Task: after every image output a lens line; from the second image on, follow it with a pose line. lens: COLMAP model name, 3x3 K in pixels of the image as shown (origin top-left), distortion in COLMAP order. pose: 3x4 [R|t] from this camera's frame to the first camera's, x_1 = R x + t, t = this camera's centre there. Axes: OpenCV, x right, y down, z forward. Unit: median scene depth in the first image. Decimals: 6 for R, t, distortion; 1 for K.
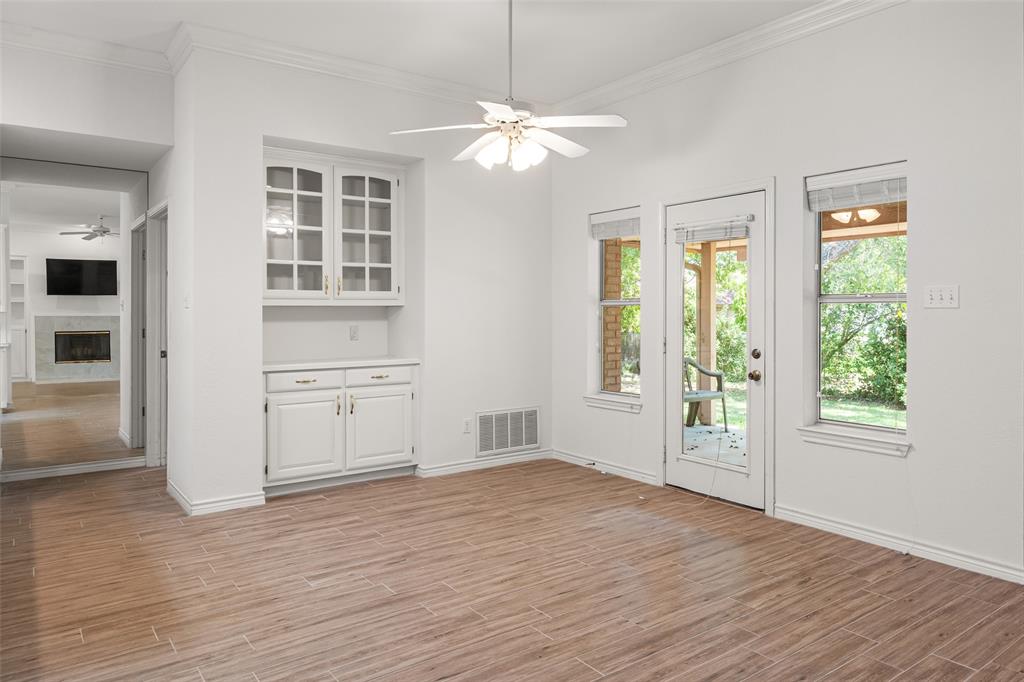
lens RADIAL K [[680.6, 0, 508.4], [0, 680.6, 314.8], [0, 0, 1]] dist [-0.000250, 0.000336]
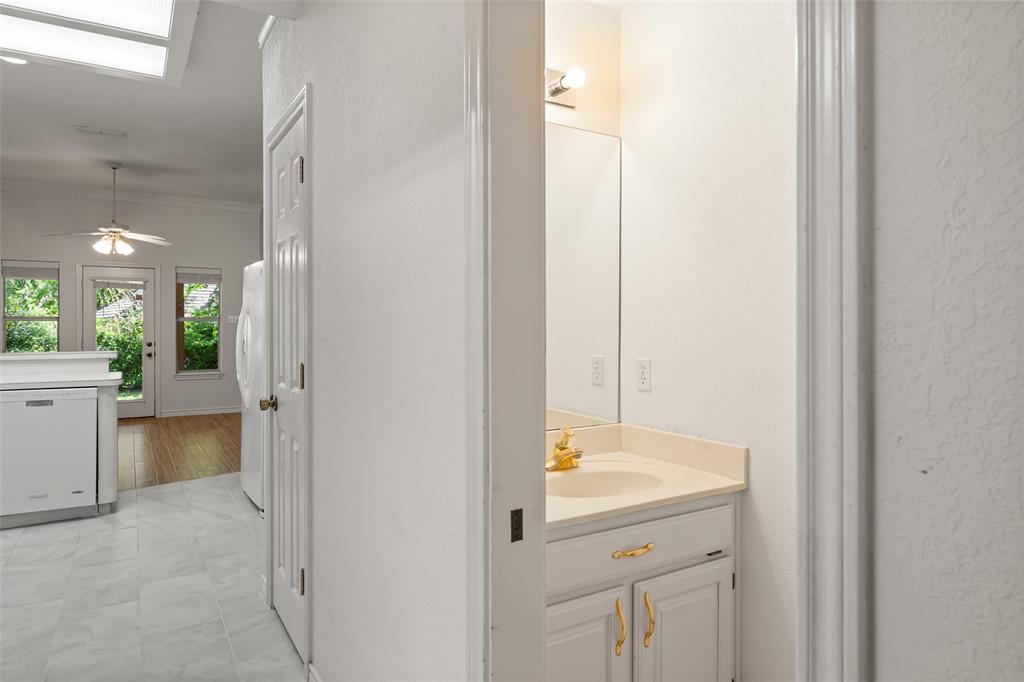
lens RADIAL K [[620.3, 0, 510.9], [0, 620.3, 325.2], [0, 0, 1]] dist [-0.001731, -0.000975]
pose [[0.072542, 0.000675, 0.997365, -1.504426], [0.005177, 0.999986, -0.001054, 0.005134], [-0.997352, 0.005239, 0.072537, -0.276873]]
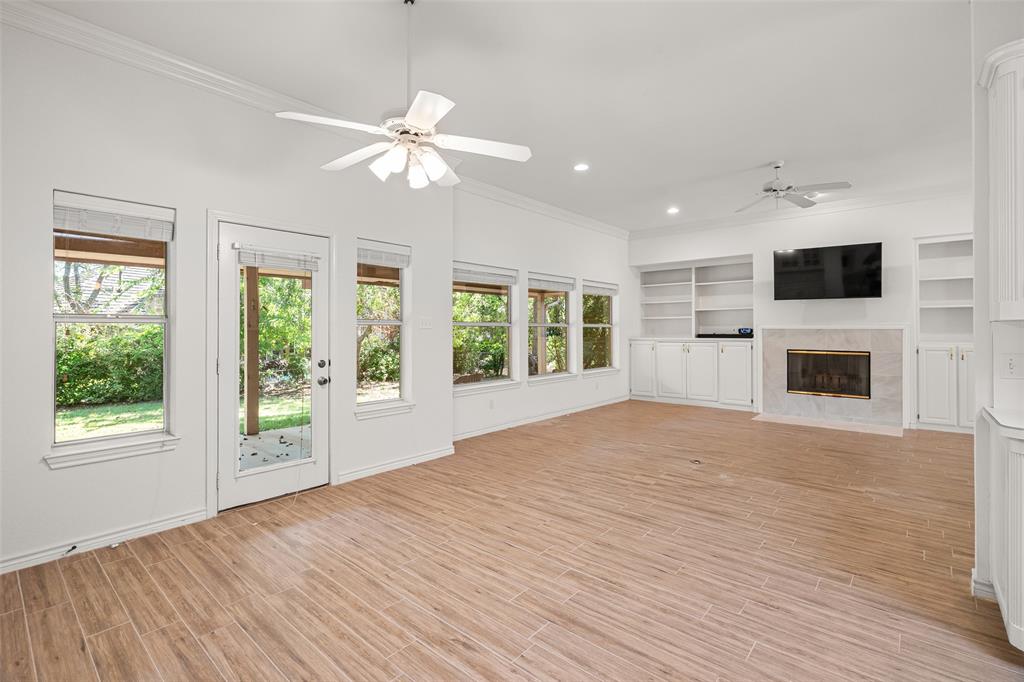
lens RADIAL K [[469.9, 0, 509.8], [0, 469.9, 324.9], [0, 0, 1]] dist [-0.001552, 0.000010]
pose [[-0.221961, 0.011399, 0.974989, -0.574947], [0.006419, 0.999927, -0.010229, -0.004096], [-0.975034, 0.003988, -0.222018, 0.855732]]
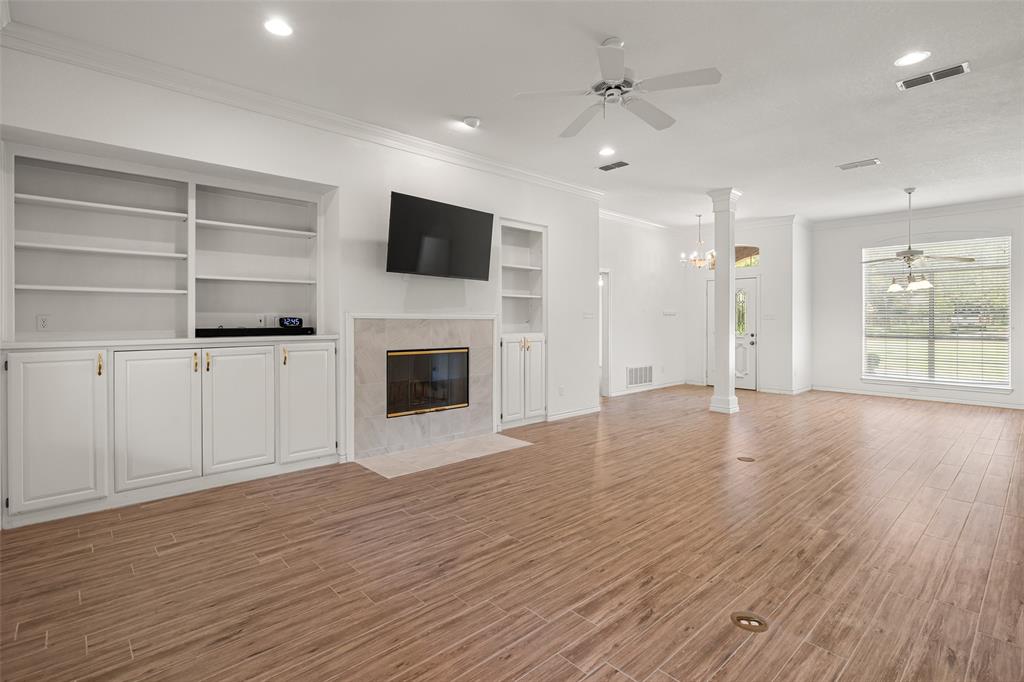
lens RADIAL K [[488.3, 0, 510.2], [0, 488.3, 317.2], [0, 0, 1]] dist [-0.002192, 0.000392]
pose [[-0.994272, 0.001459, -0.106869, 0.628292], [0.001631, 0.999998, -0.001518, -0.001832], [0.106866, -0.001684, -0.994272, 0.664976]]
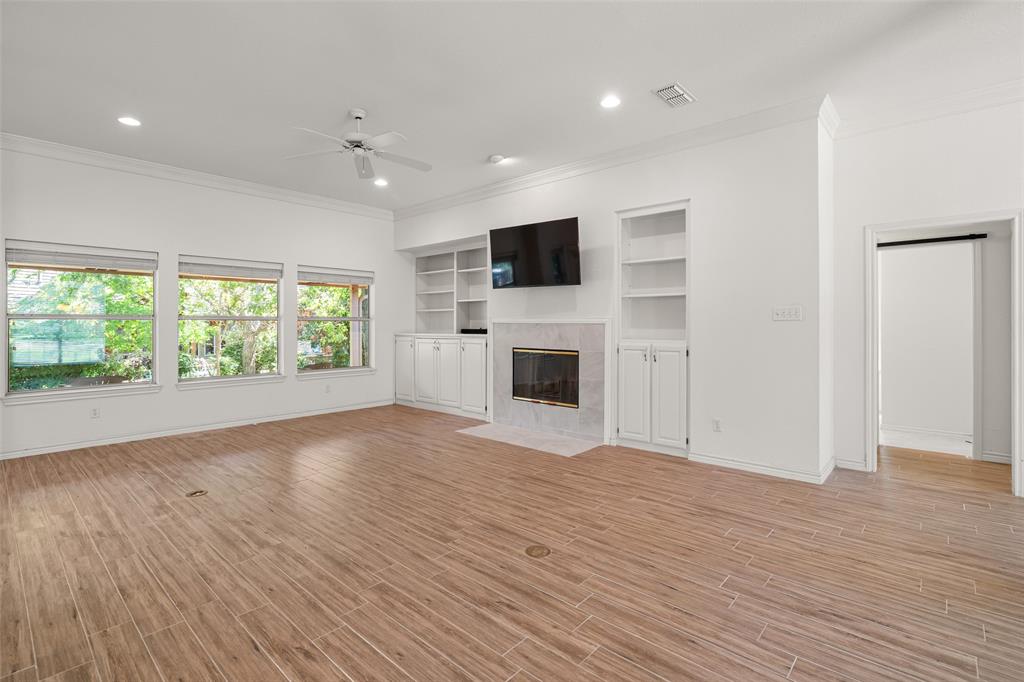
lens RADIAL K [[481.7, 0, 512.2], [0, 481.7, 321.9], [0, 0, 1]] dist [-0.005190, 0.001519]
pose [[-0.206062, 0.006469, 0.978518, -0.573003], [0.005261, 0.999971, -0.005503, 0.003338], [-0.978525, 0.004014, -0.206090, -0.140123]]
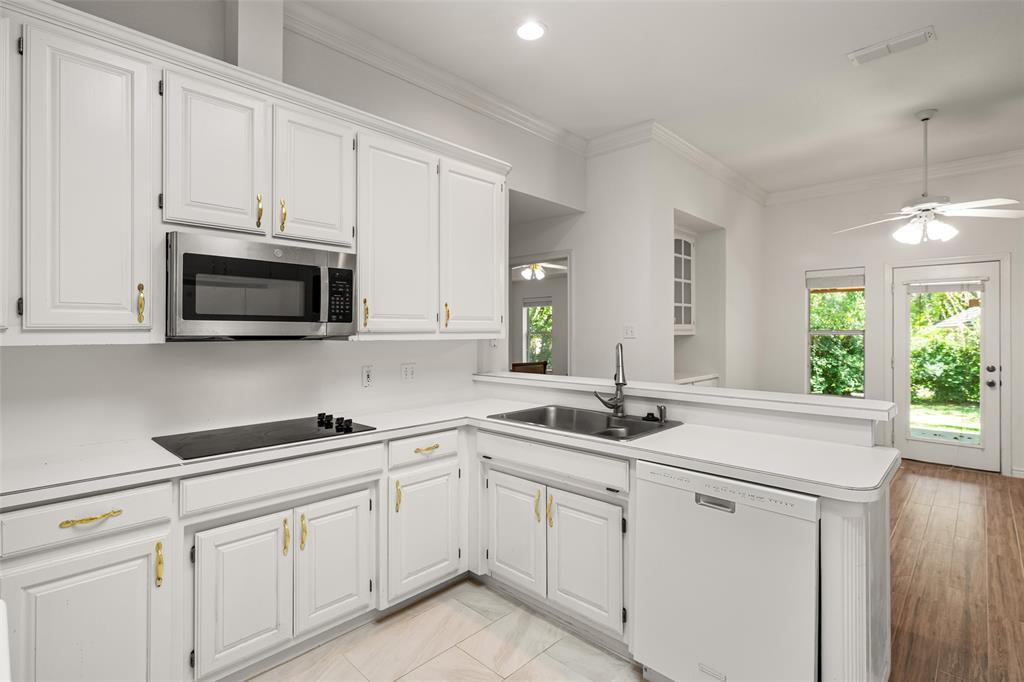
lens RADIAL K [[491.9, 0, 508.5], [0, 491.9, 329.9], [0, 0, 1]] dist [-0.003963, -0.000405]
pose [[0.984304, 0.003249, 0.176450, -0.885327], [-0.001767, 0.999962, -0.008553, -0.017738], [-0.176472, 0.008107, 0.984272, 0.119376]]
